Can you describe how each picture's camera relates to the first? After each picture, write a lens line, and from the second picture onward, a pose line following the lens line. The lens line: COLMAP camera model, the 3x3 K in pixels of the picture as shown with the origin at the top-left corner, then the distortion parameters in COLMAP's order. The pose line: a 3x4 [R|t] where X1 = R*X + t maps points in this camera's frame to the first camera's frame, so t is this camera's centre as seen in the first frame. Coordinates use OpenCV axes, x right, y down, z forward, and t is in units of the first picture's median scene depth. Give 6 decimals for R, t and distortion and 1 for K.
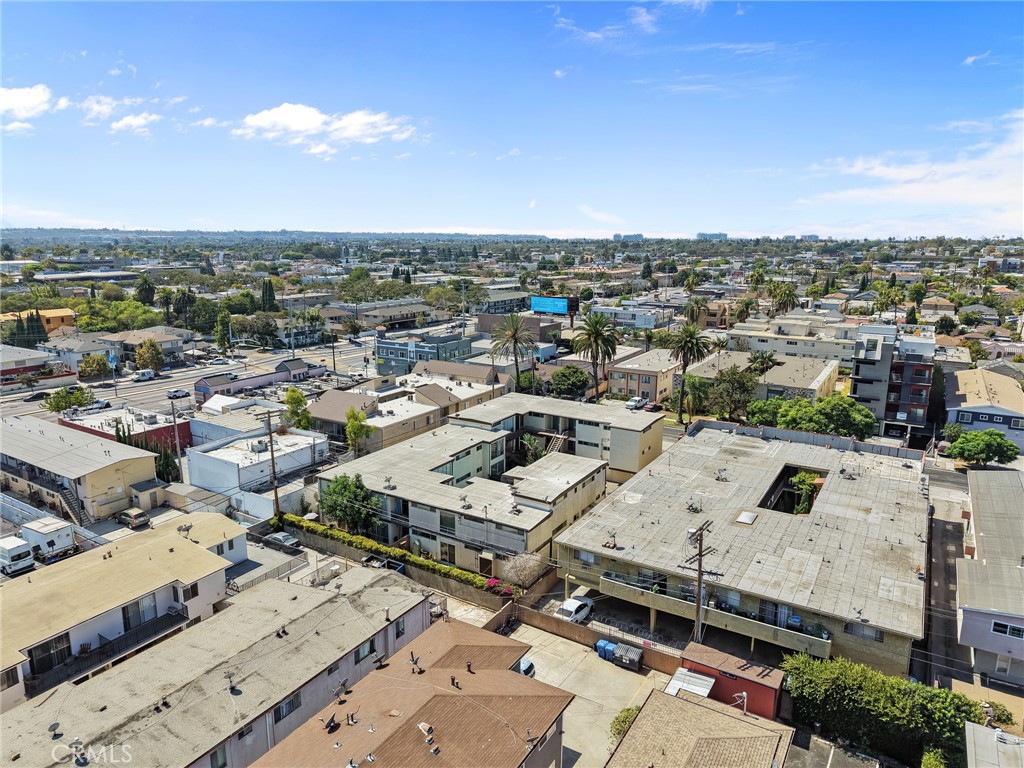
lens RADIAL K [[697.1, 0, 512.3], [0, 697.1, 385.2], [0, 0, 1]] dist [0.027371, -0.003981]
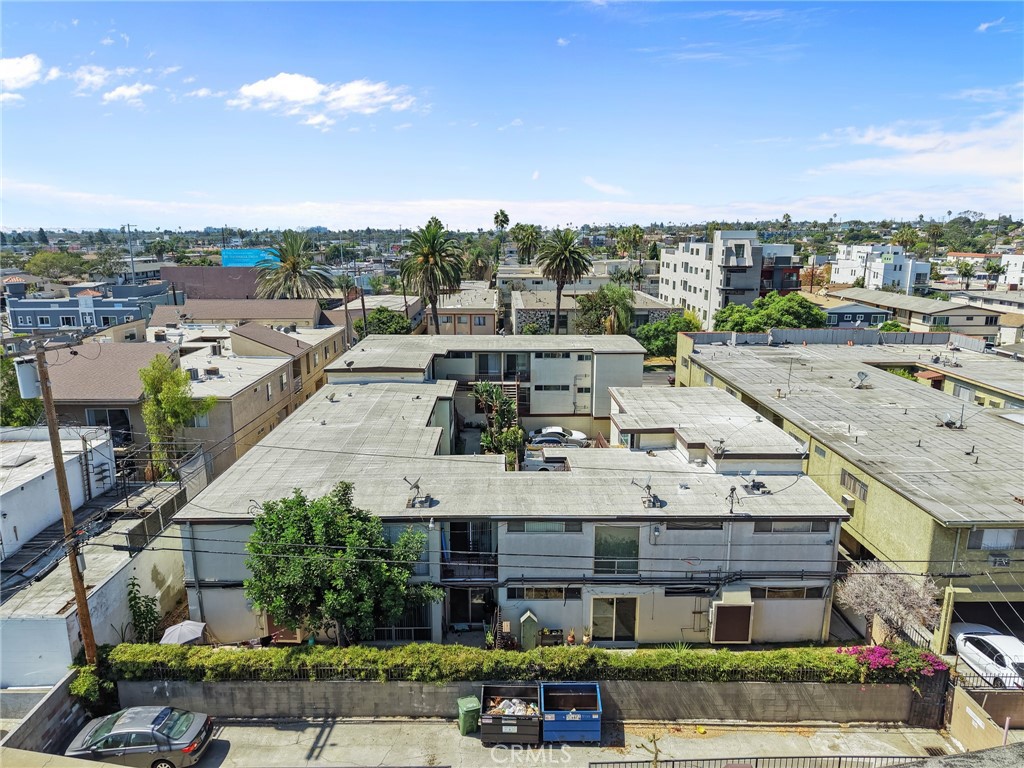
lens RADIAL K [[697.1, 0, 512.3], [0, 697.1, 385.2], [0, 0, 1]] dist [0.027371, -0.003981]
pose [[0.847071, -0.120633, 0.517608, -0.318534], [0.118914, 0.992228, 0.036644, 0.068686], [-0.518006, 0.030511, 0.854833, 0.604064]]
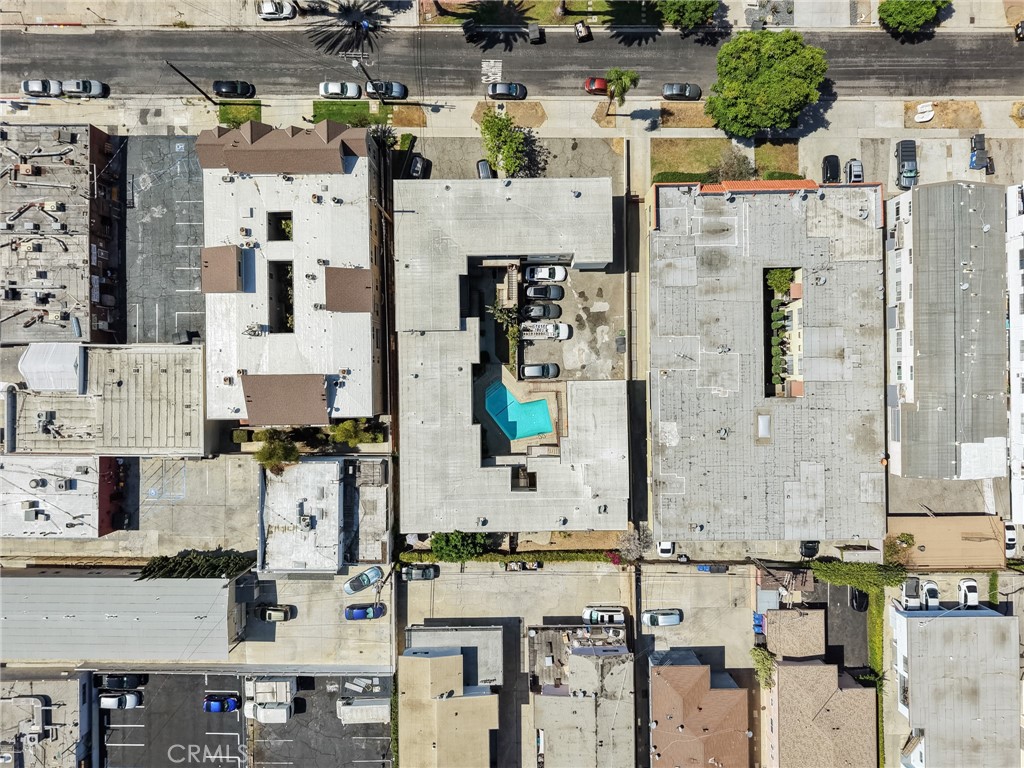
lens RADIAL K [[697.1, 0, 512.3], [0, 697.1, 385.2], [0, 0, 1]] dist [0.027371, -0.003981]
pose [[0.848555, -0.529092, -0.003944, -0.008890], [0.116149, 0.178996, 0.976970, -0.968373], [-0.516201, -0.829471, 0.213341, 0.883934]]
